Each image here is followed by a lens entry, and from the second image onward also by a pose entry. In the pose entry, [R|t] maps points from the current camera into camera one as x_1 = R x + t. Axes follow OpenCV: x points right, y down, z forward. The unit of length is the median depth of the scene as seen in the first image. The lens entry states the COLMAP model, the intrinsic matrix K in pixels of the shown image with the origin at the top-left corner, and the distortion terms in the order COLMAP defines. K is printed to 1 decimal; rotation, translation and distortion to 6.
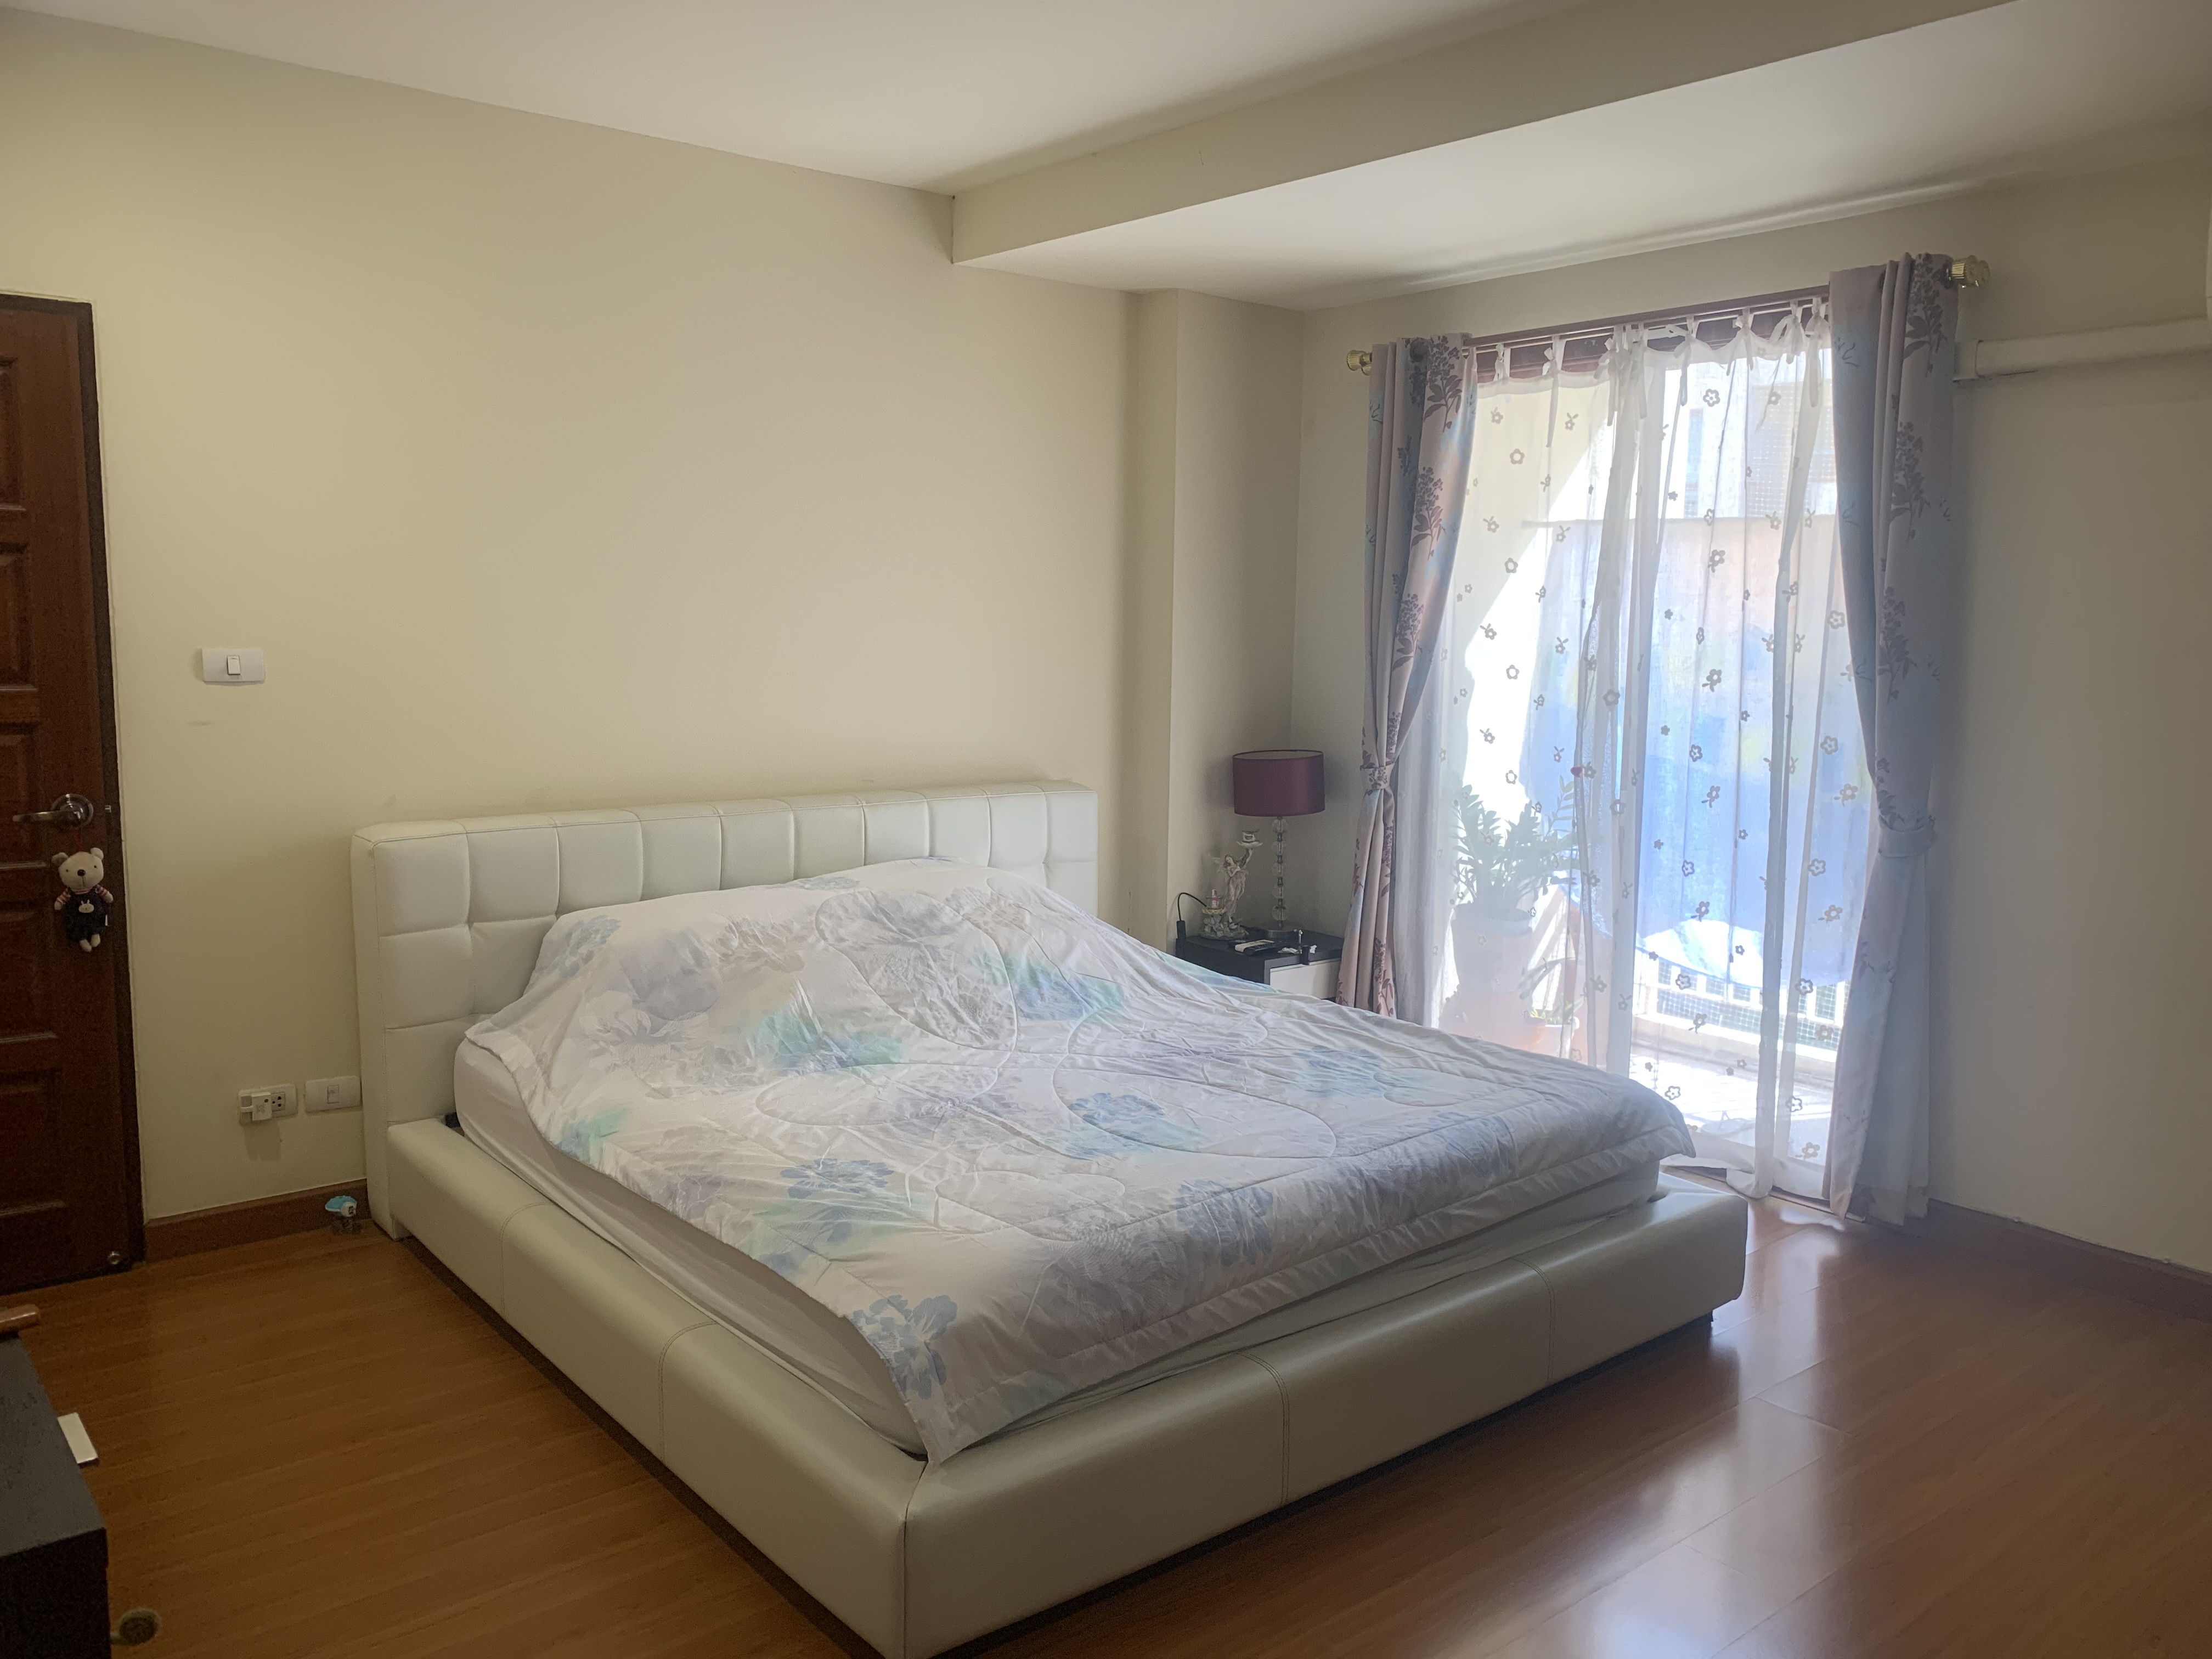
lens RADIAL K [[1701.4, 0, 1106.0], [0, 1701.4, 829.5], [0, 0, 1]] dist [0.027090, -0.039838]
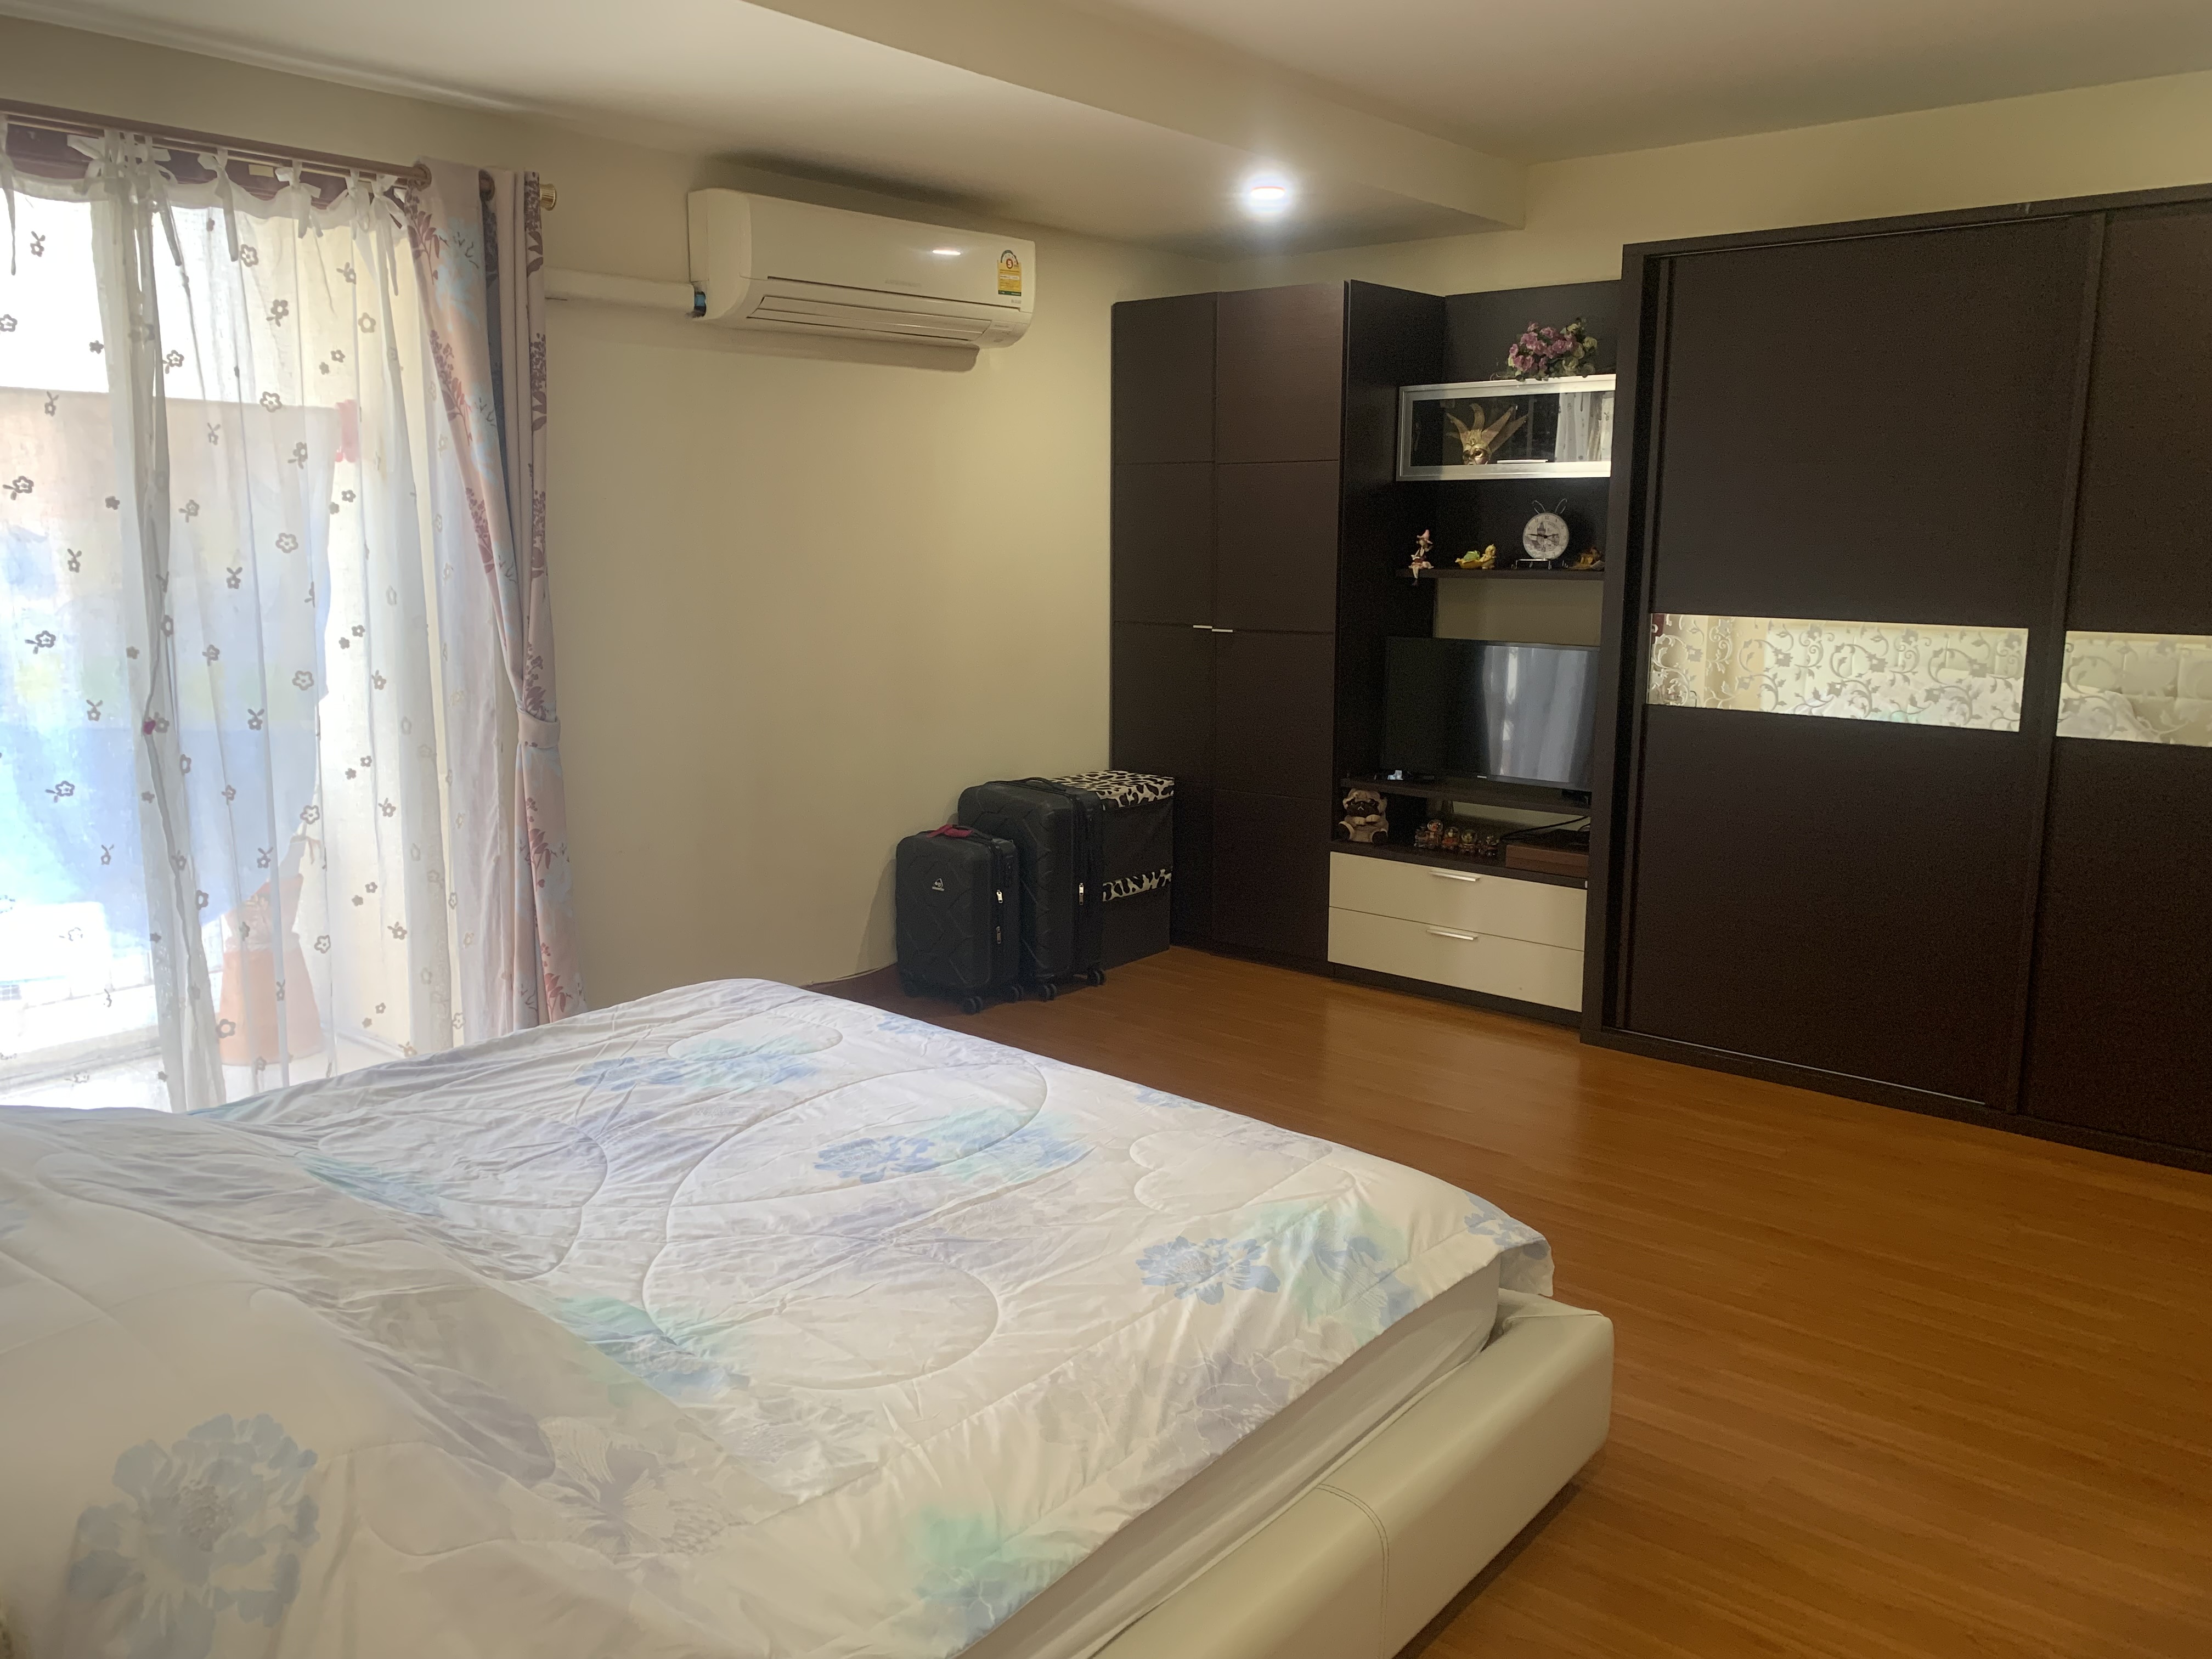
lens RADIAL K [[1716.8, 0, 1071.0], [0, 1716.8, 815.8], [0, 0, 1]] dist [0.083017, -0.002557]
pose [[-0.167406, -0.194989, 0.966413, -0.764863], [0.121878, 0.968634, 0.216550, -0.160166], [-0.978326, 0.154037, -0.138390, 0.979296]]
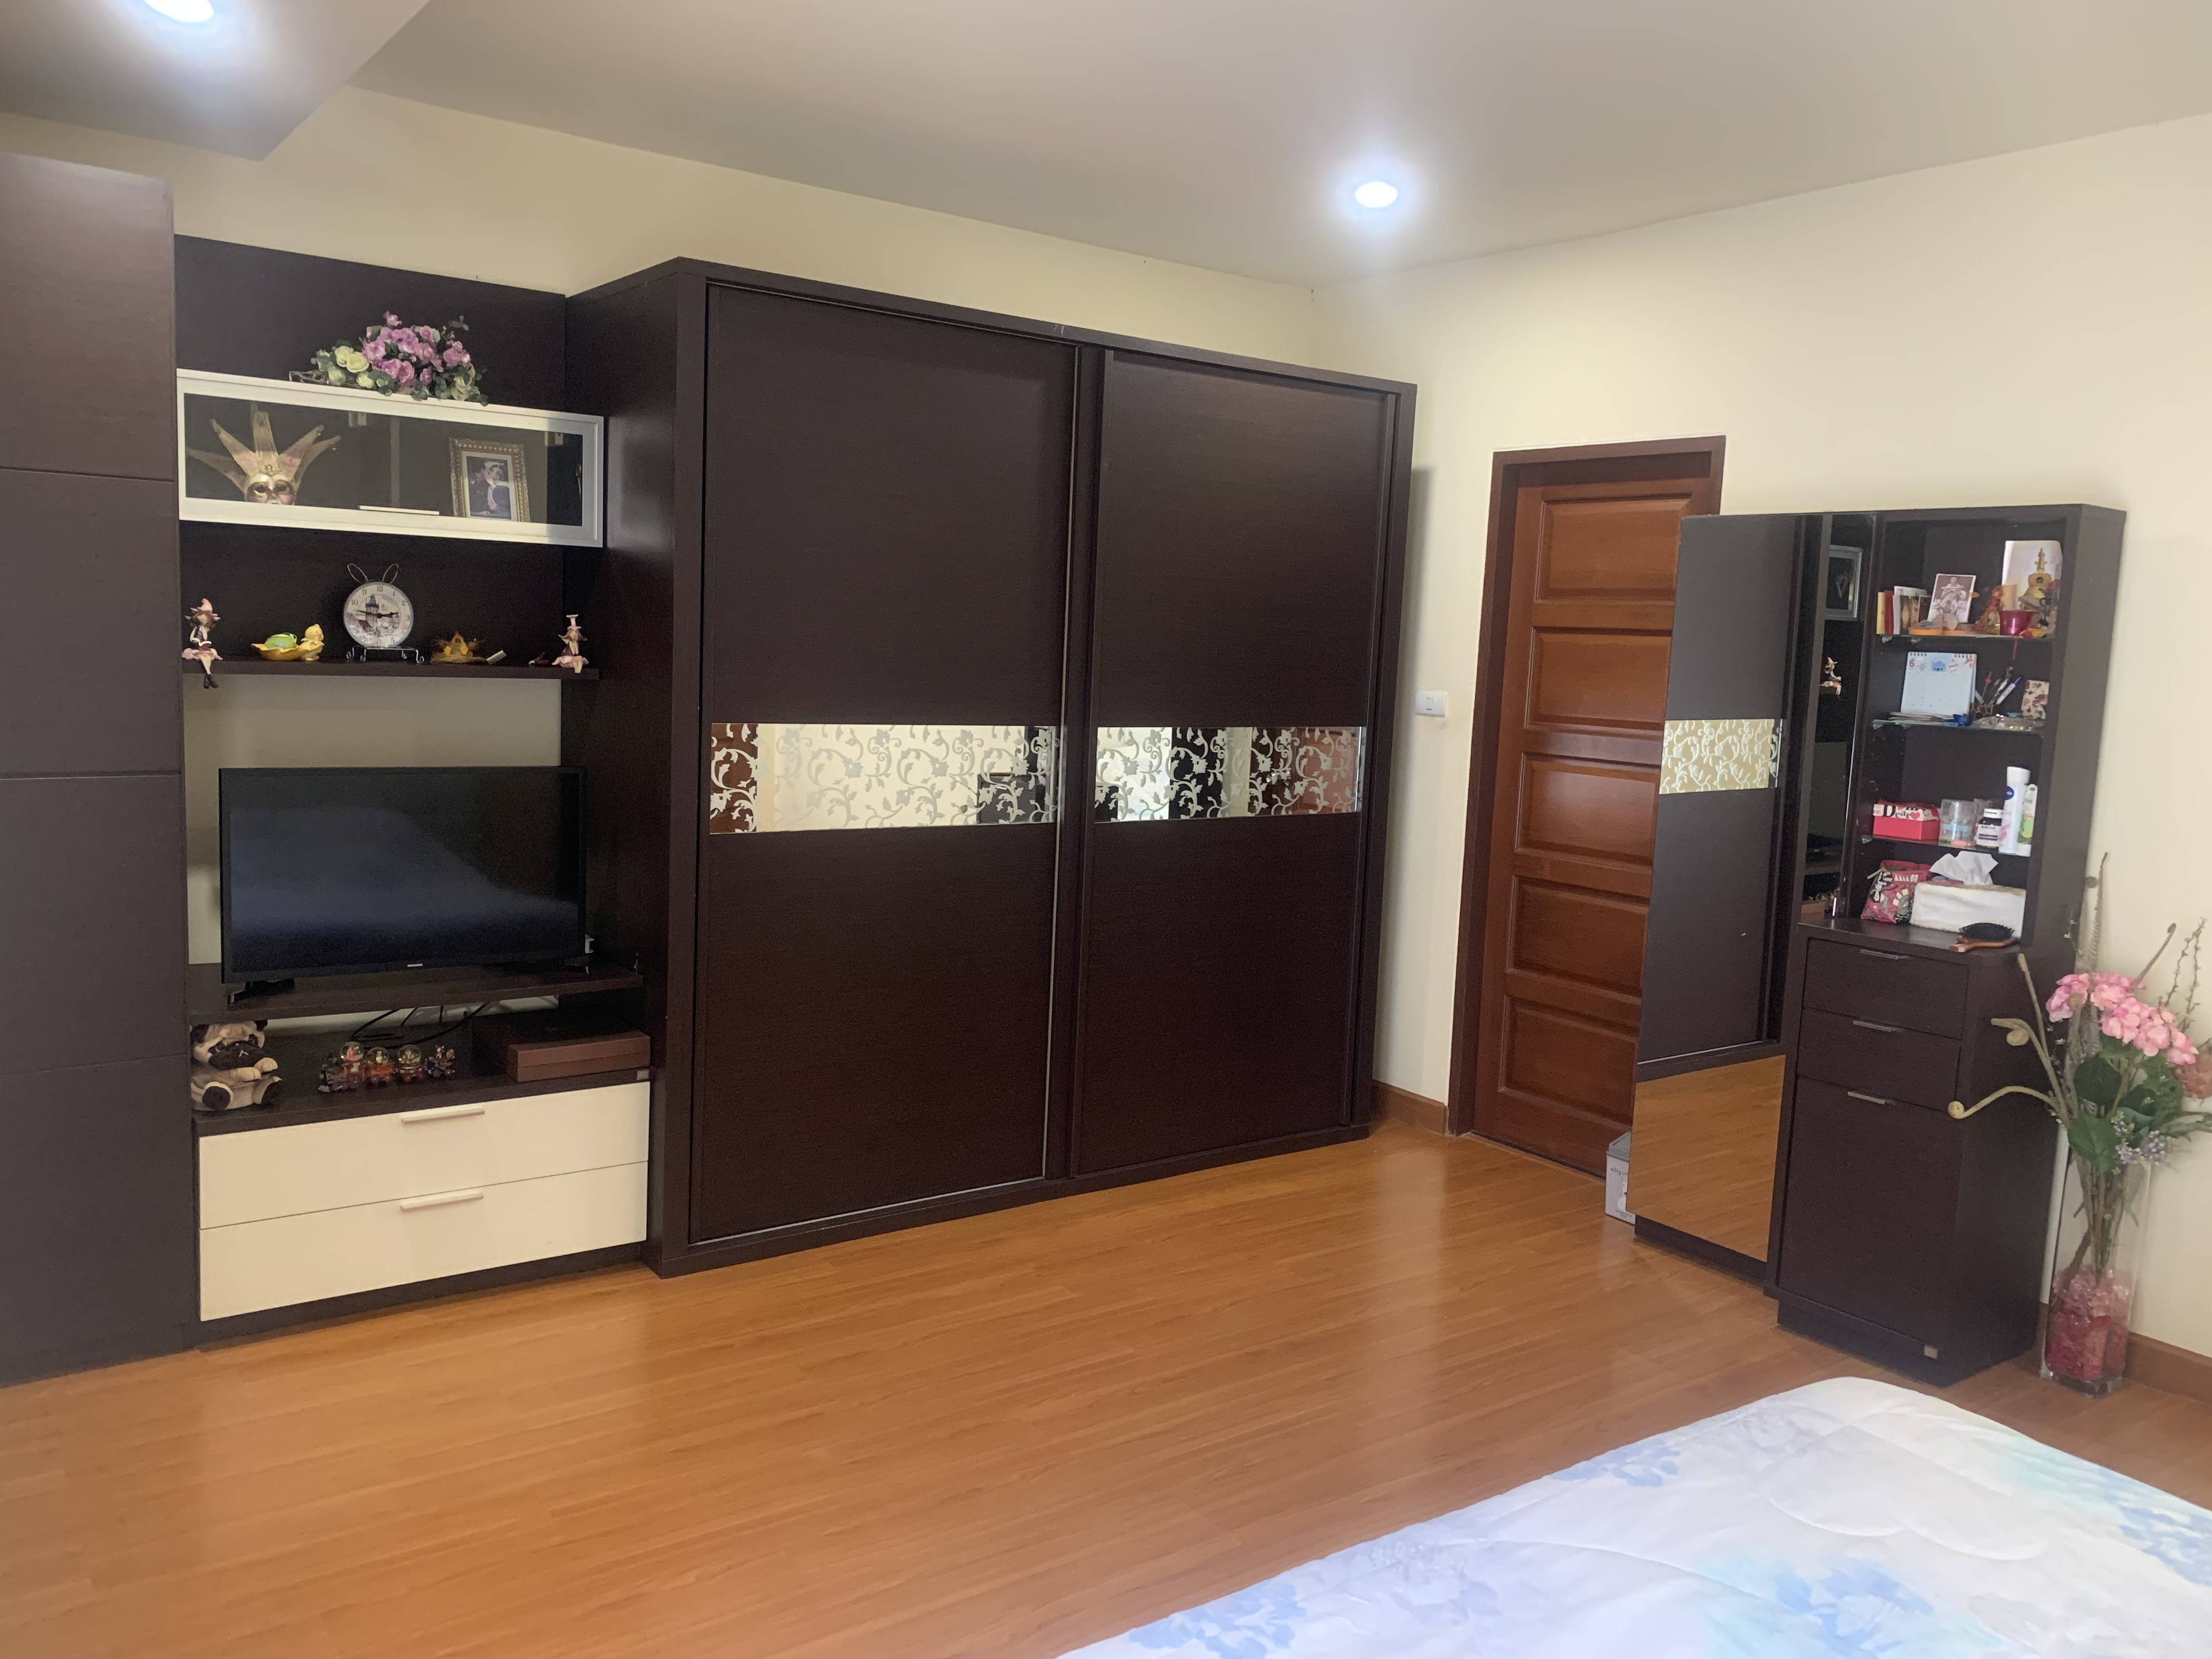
lens RADIAL K [[1701.4, 0, 1106.0], [0, 1701.4, 829.5], [0, 0, 1]] dist [0.027090, -0.039838]
pose [[-0.996252, -0.074052, 0.044701, 0.224473], [-0.061231, 0.968781, 0.240238, -0.171669], [-0.061096, 0.236600, -0.969684, 1.371842]]
